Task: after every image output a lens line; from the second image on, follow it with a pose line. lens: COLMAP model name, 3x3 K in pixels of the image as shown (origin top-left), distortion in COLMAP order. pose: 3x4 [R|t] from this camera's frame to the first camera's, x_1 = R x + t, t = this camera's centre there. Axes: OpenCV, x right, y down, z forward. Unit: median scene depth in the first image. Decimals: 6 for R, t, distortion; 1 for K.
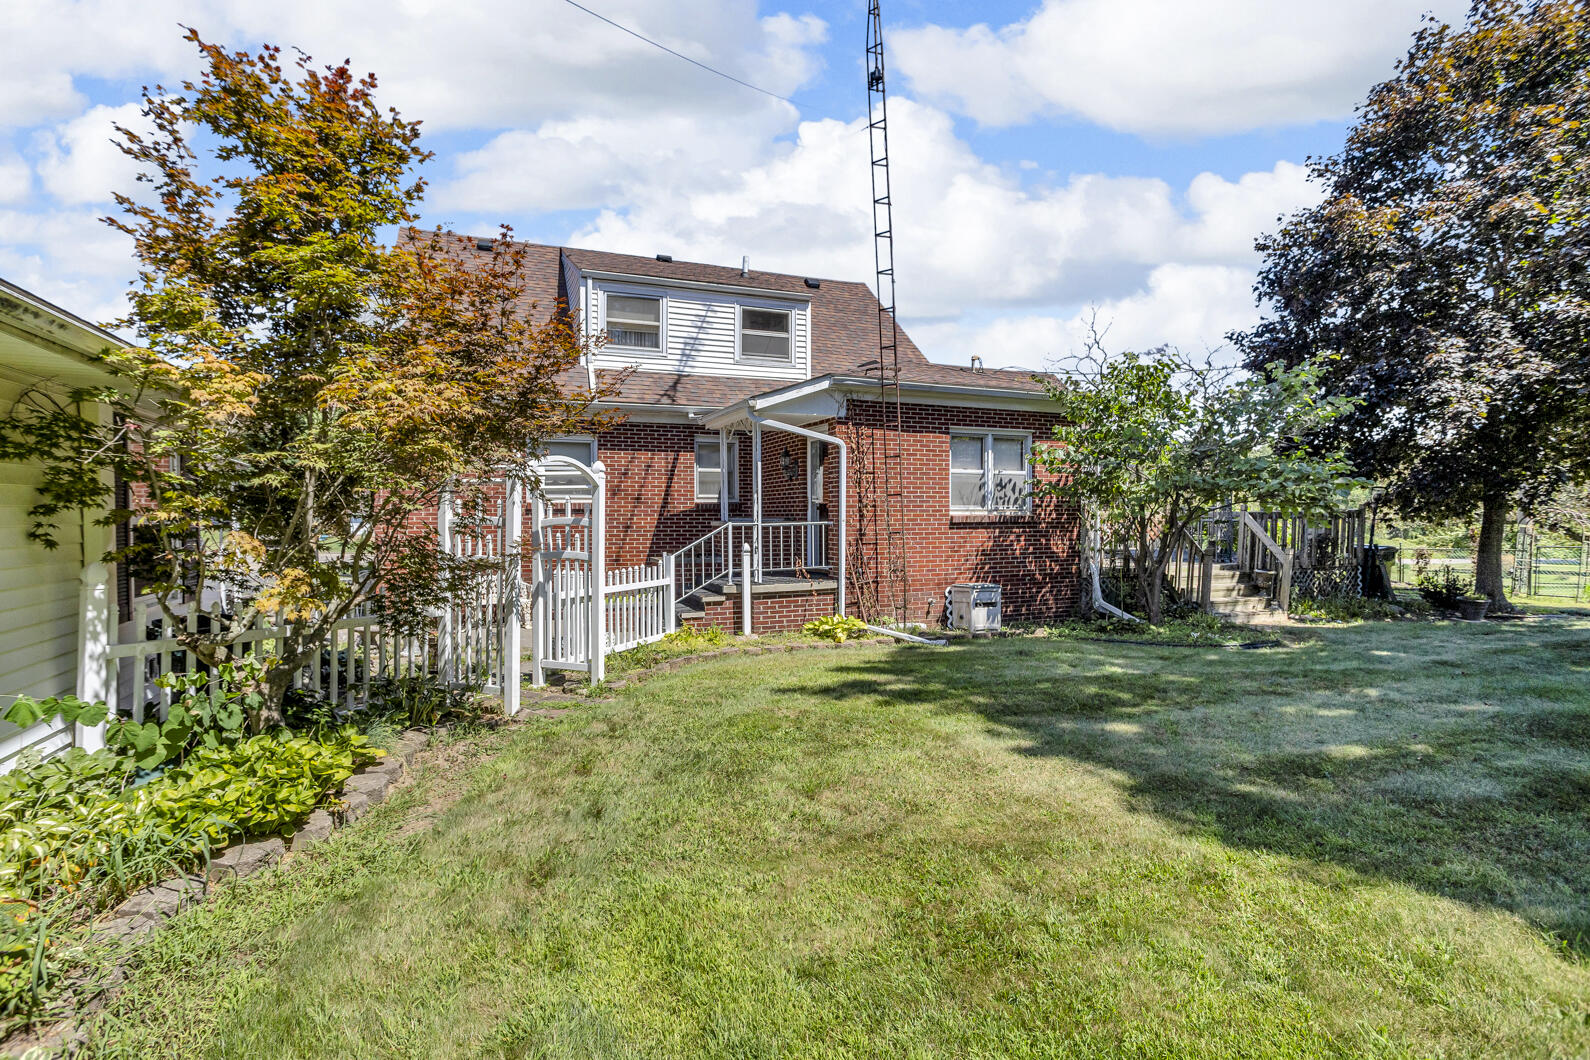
lens RADIAL K [[769.4, 0, 808.7], [0, 769.4, 535.4], [0, 0, 1]] dist [-0.000882, 0.000464]
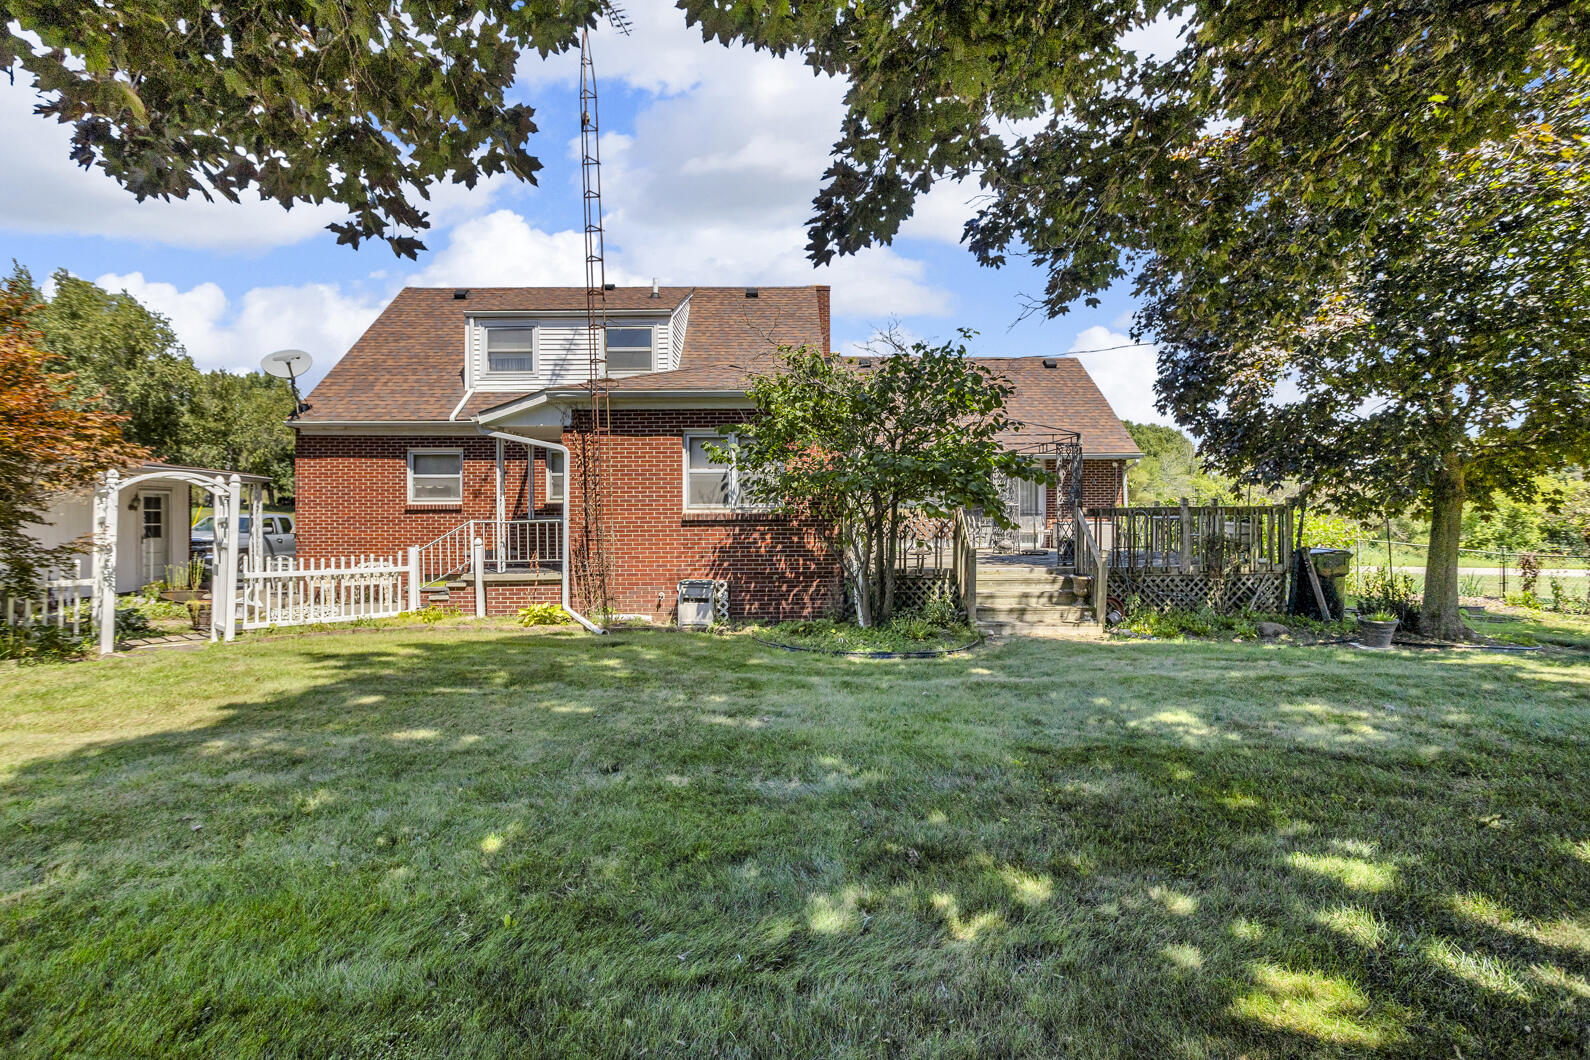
lens RADIAL K [[769.4, 0, 792.0], [0, 769.4, 520.8], [0, 0, 1]] dist [-0.000882, 0.000464]
pose [[0.929421, 0.000059, -0.369021, 0.677898], [-0.006001, 0.999870, -0.014956, -0.001558], [0.368972, 0.016115, 0.929301, 0.077250]]
